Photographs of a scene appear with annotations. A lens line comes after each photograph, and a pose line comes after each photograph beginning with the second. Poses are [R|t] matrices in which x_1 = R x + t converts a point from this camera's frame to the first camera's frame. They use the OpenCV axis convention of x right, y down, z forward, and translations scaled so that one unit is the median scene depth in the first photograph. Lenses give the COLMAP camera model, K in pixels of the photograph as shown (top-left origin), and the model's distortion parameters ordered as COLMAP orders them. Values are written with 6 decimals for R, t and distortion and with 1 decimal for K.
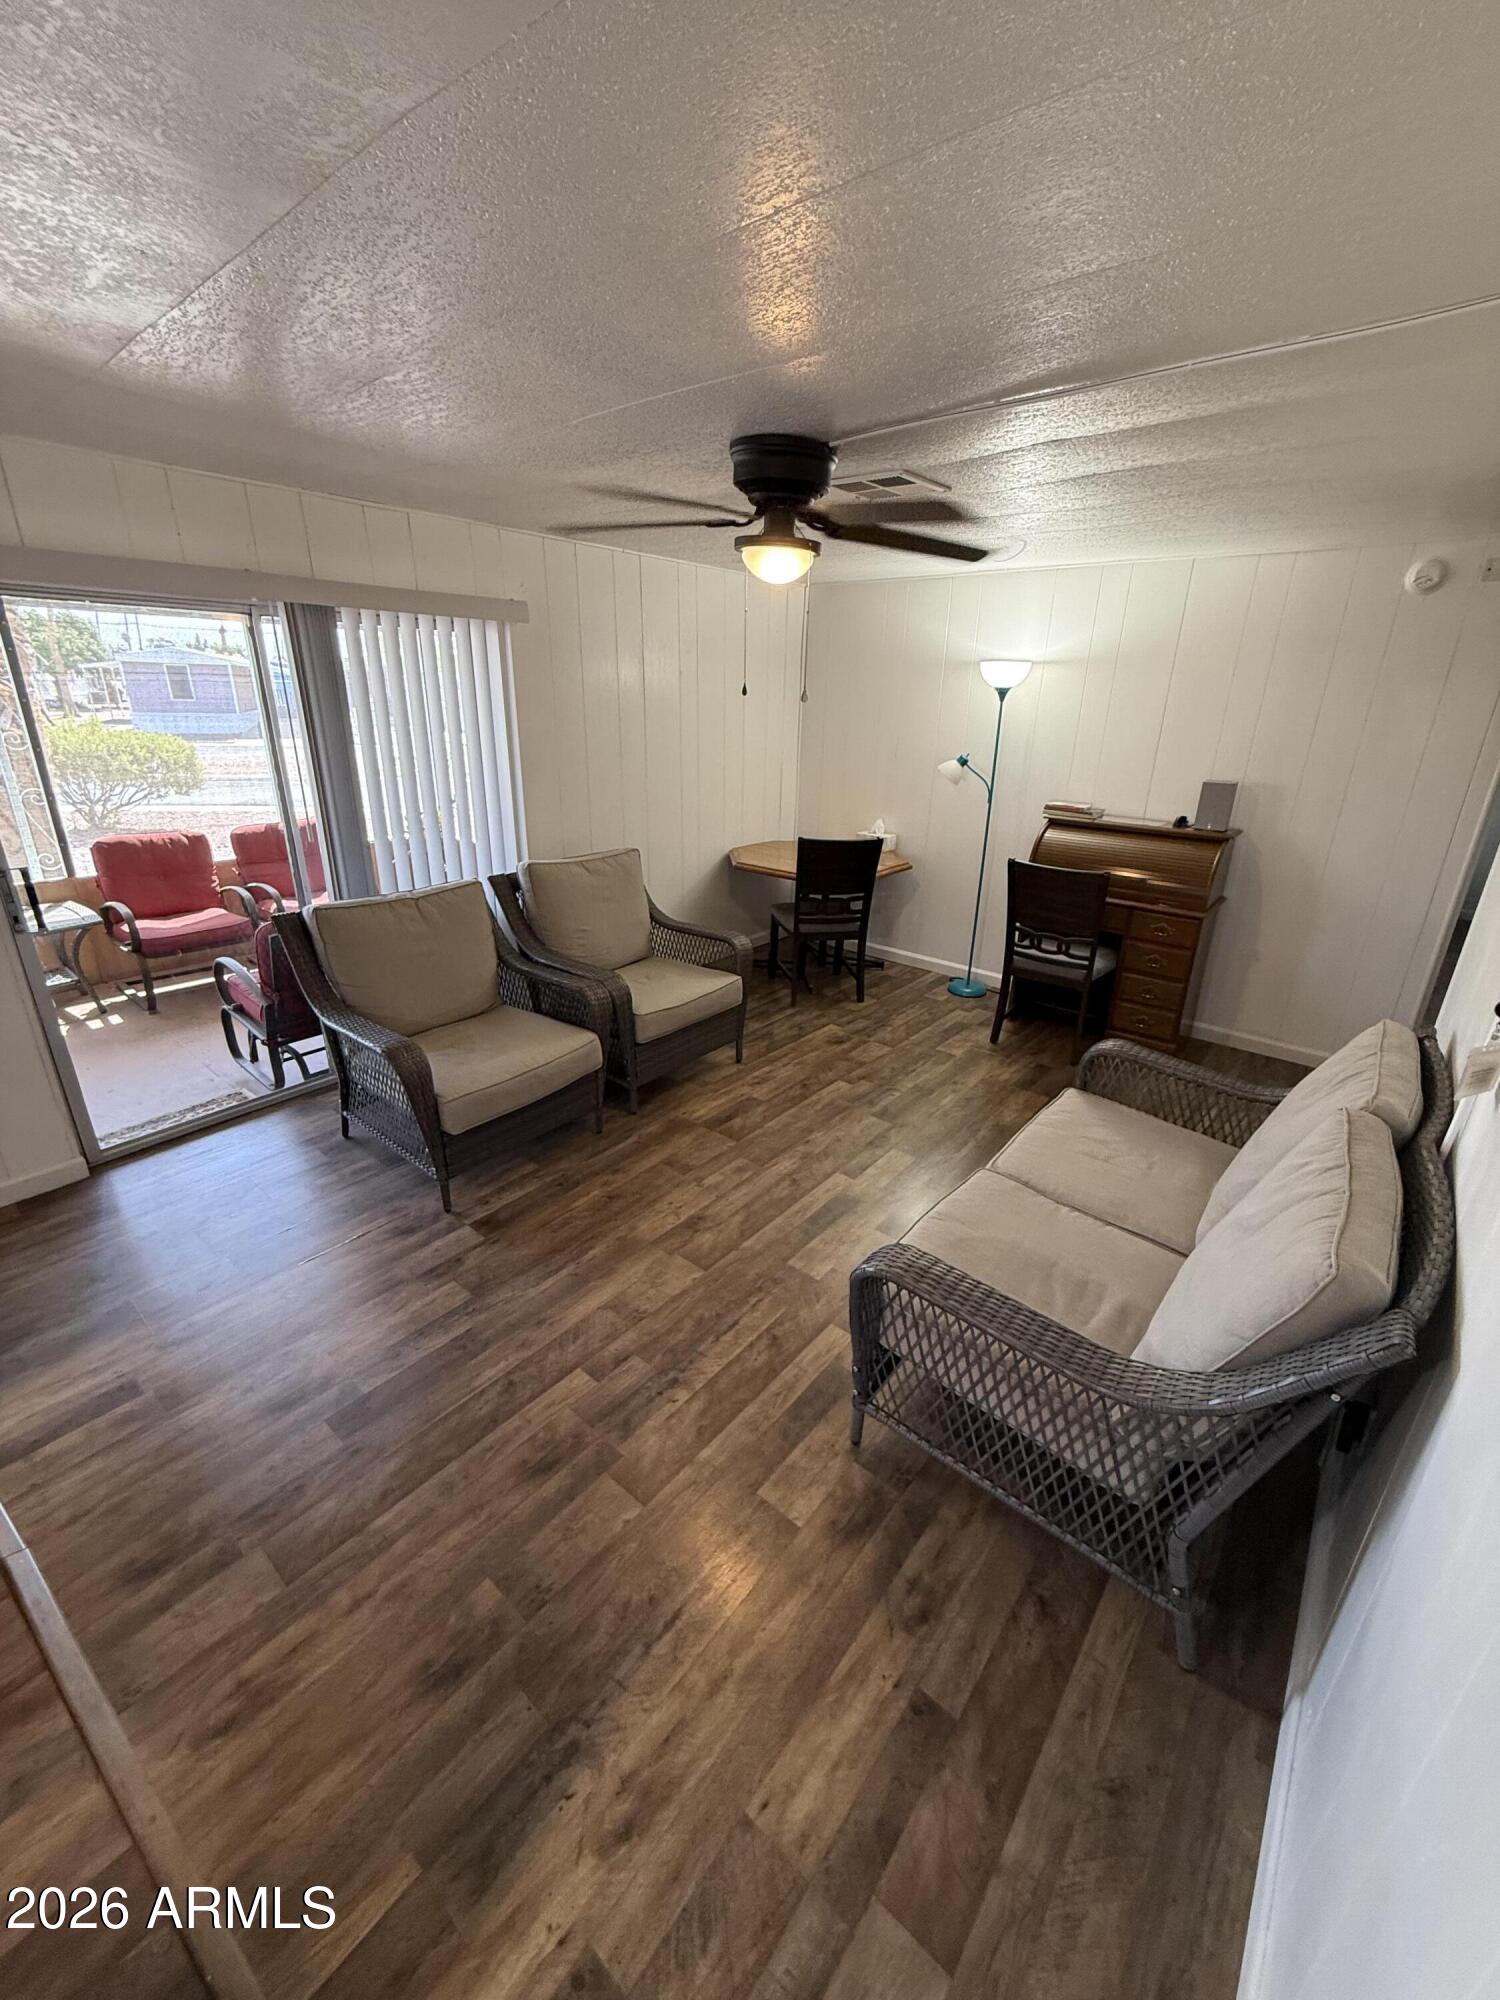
lens RADIAL K [[797.7, 0, 753.1], [0, 797.7, 996.9], [0, 0, 1]] dist [0.001663, -0.000119]
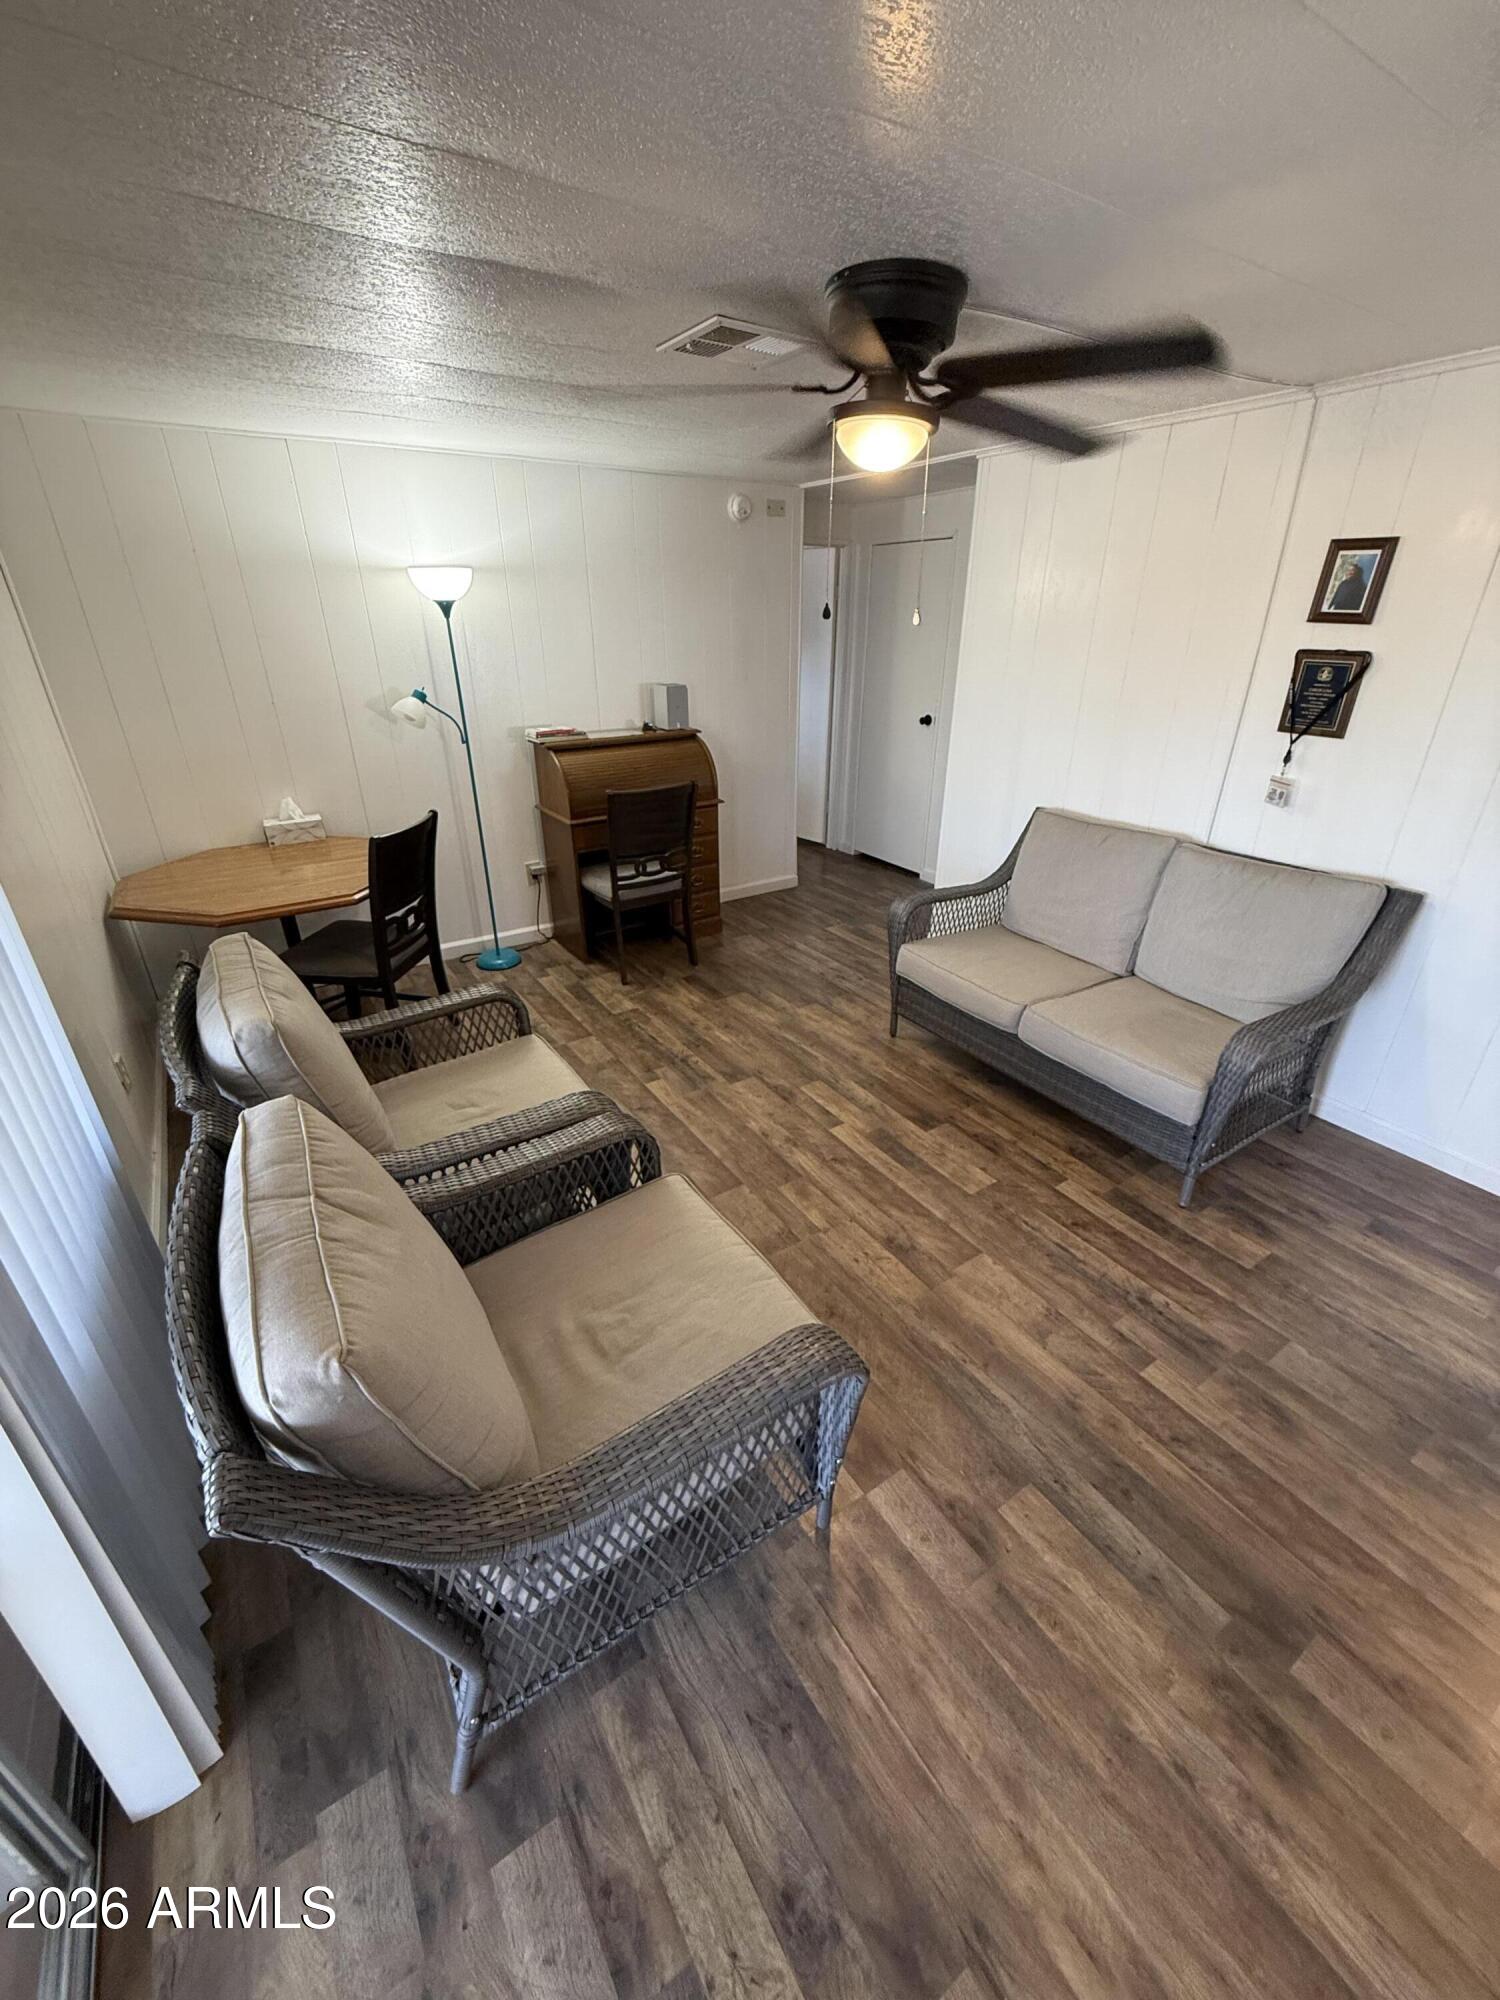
lens RADIAL K [[797.7, 0, 753.1], [0, 797.7, 996.9], [0, 0, 1]] dist [0.001663, -0.000119]
pose [[0.296217, -0.437501, 0.849028, -0.795129], [0.347975, 0.877261, 0.330644, -0.322112], [-0.889477, 0.197498, 0.412099, 0.779261]]
